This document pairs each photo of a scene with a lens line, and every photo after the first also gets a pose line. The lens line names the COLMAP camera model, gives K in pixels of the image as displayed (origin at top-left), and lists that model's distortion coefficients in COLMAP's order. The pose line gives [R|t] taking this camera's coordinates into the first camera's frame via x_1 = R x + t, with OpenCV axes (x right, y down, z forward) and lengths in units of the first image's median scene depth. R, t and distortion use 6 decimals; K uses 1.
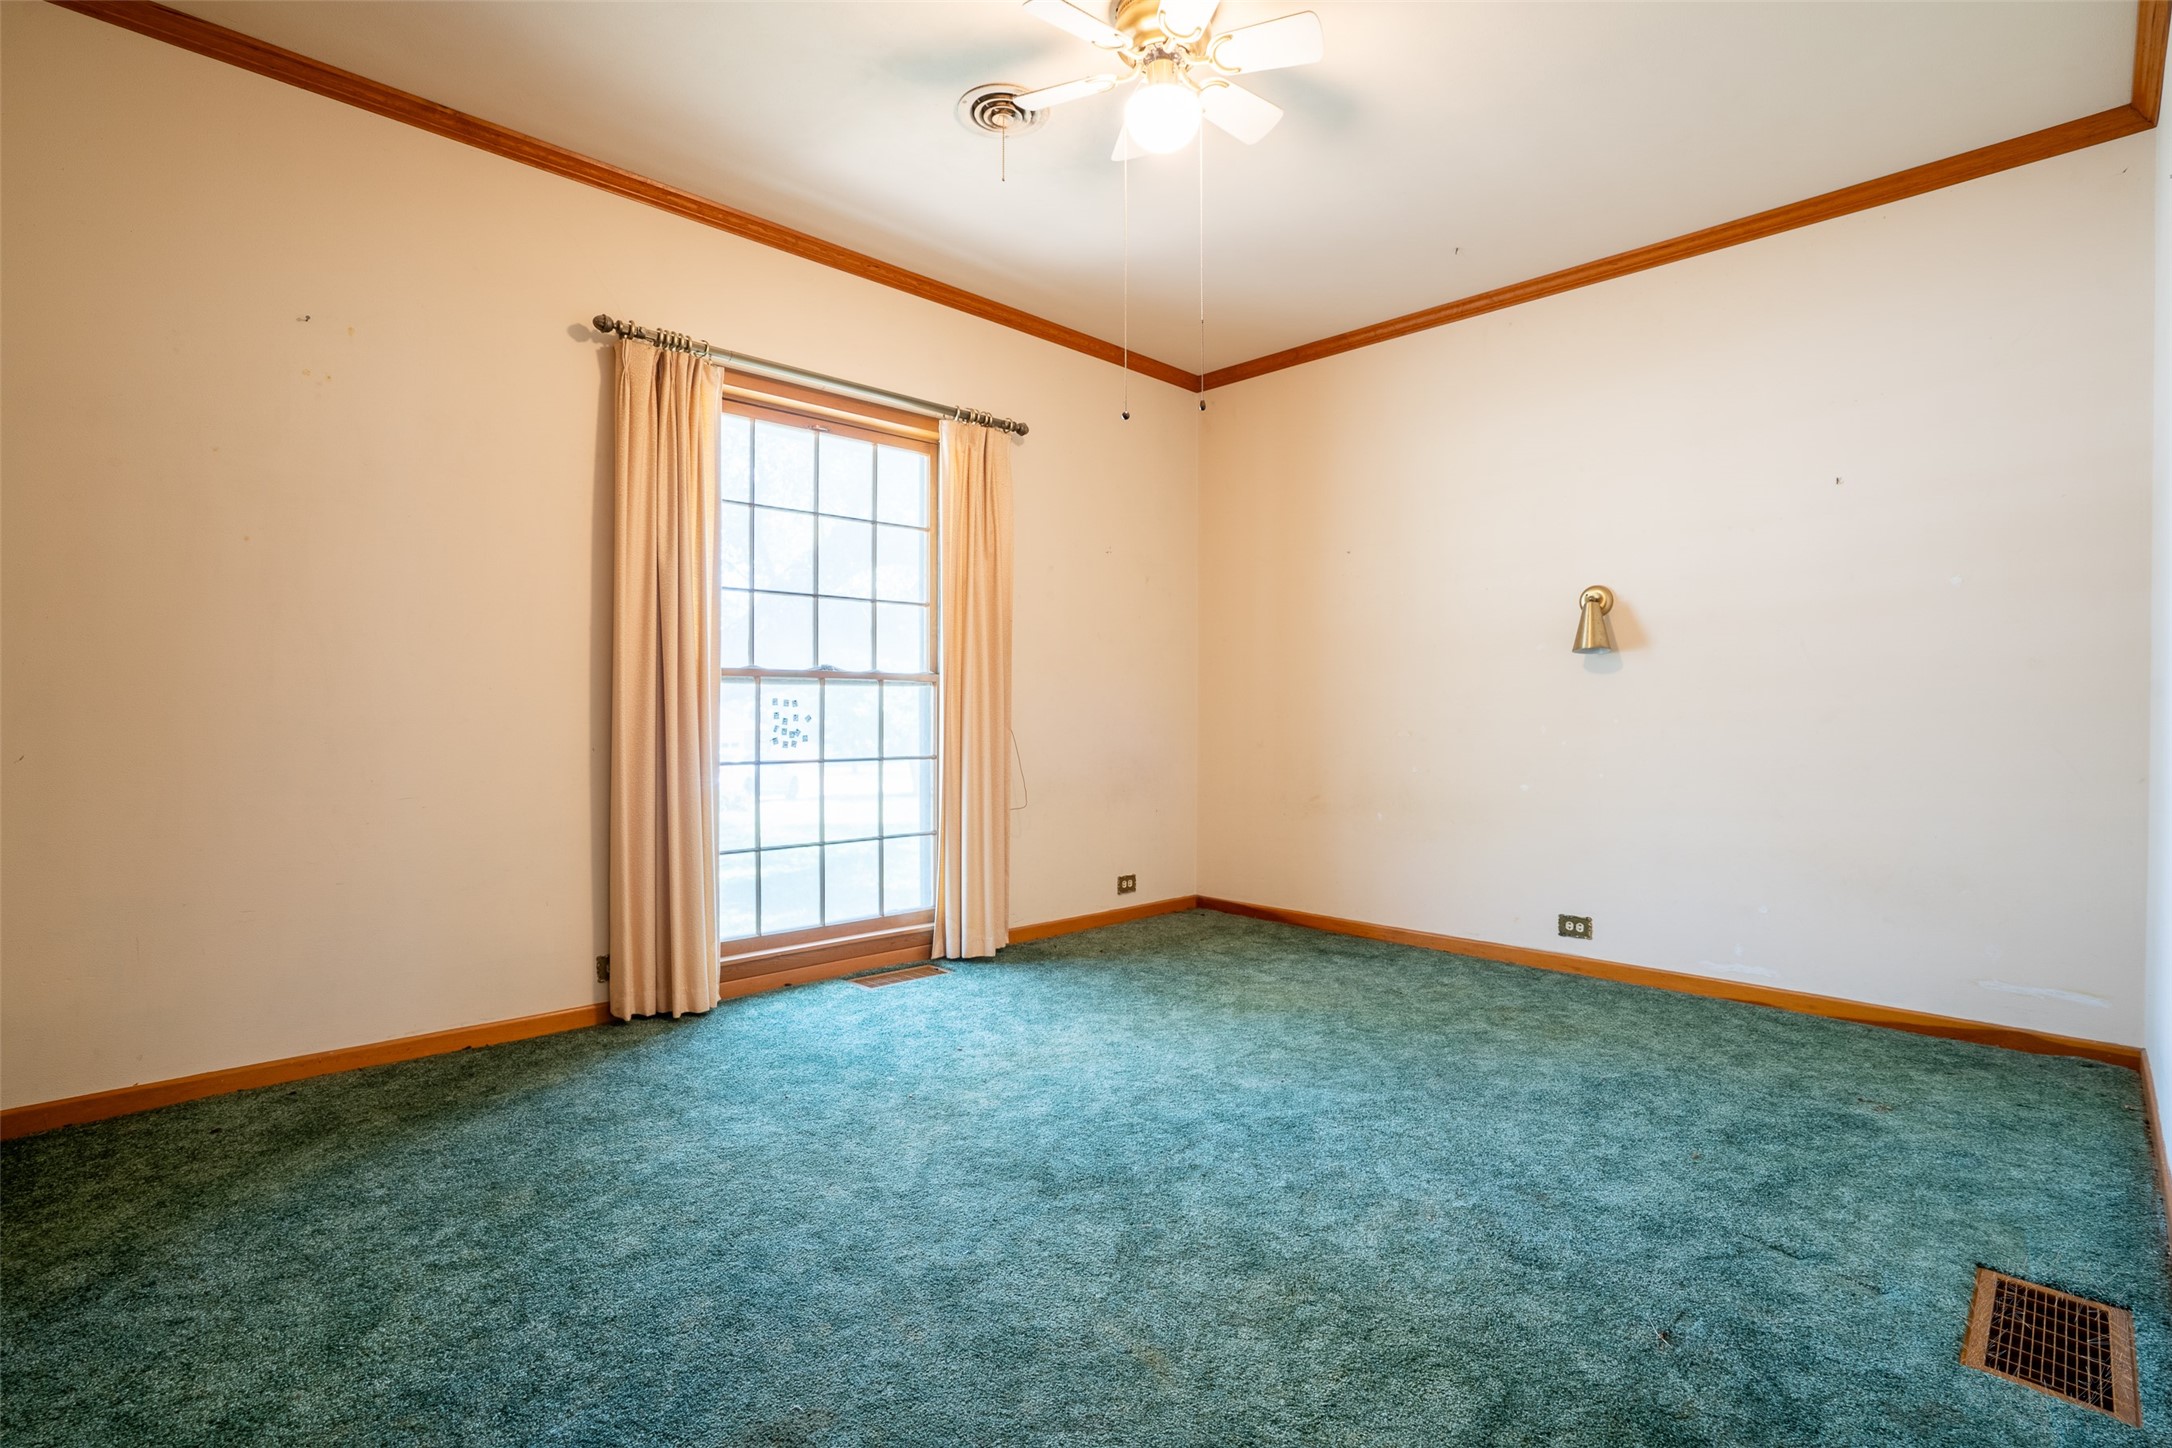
lens RADIAL K [[1023.9, 0, 1086.4], [0, 1023.9, 718.6], [0, 0, 1]] dist [-0.034702, 0.002722]
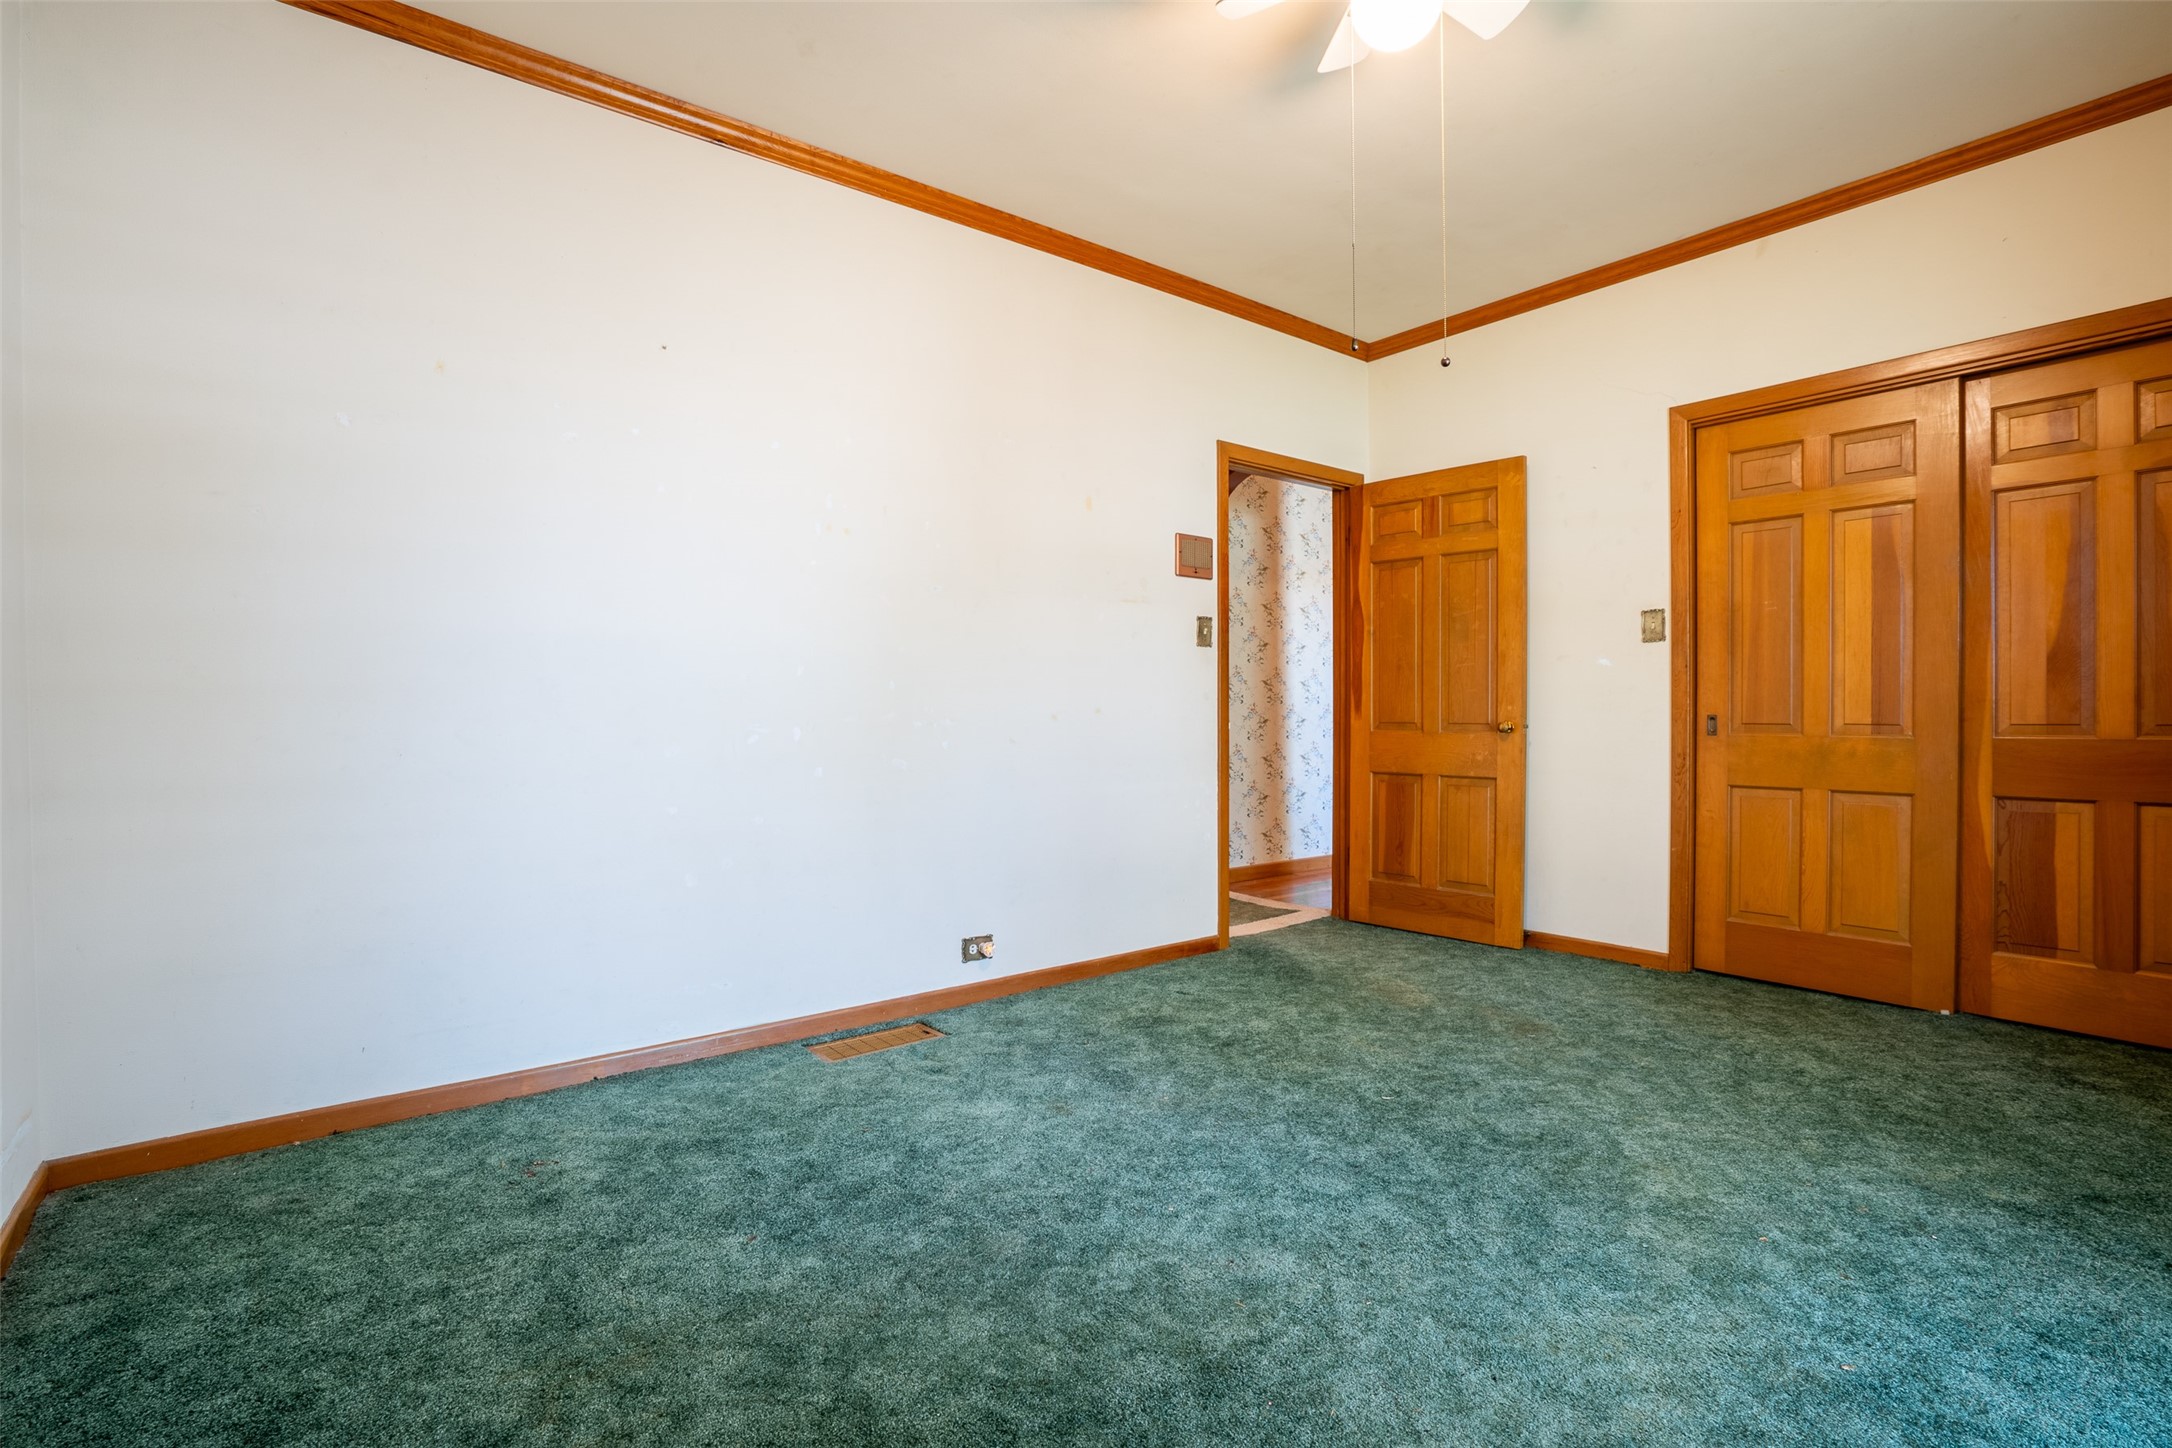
lens RADIAL K [[1023.9, 0, 1088.5], [0, 1023.9, 720.9], [0, 0, 1]] dist [-0.034702, 0.002722]
pose [[-0.994181, -0.000298, 0.107719, 0.259624], [0.001625, 0.999841, 0.017768, -0.010773], [-0.107707, 0.017840, -0.994023, 2.027799]]
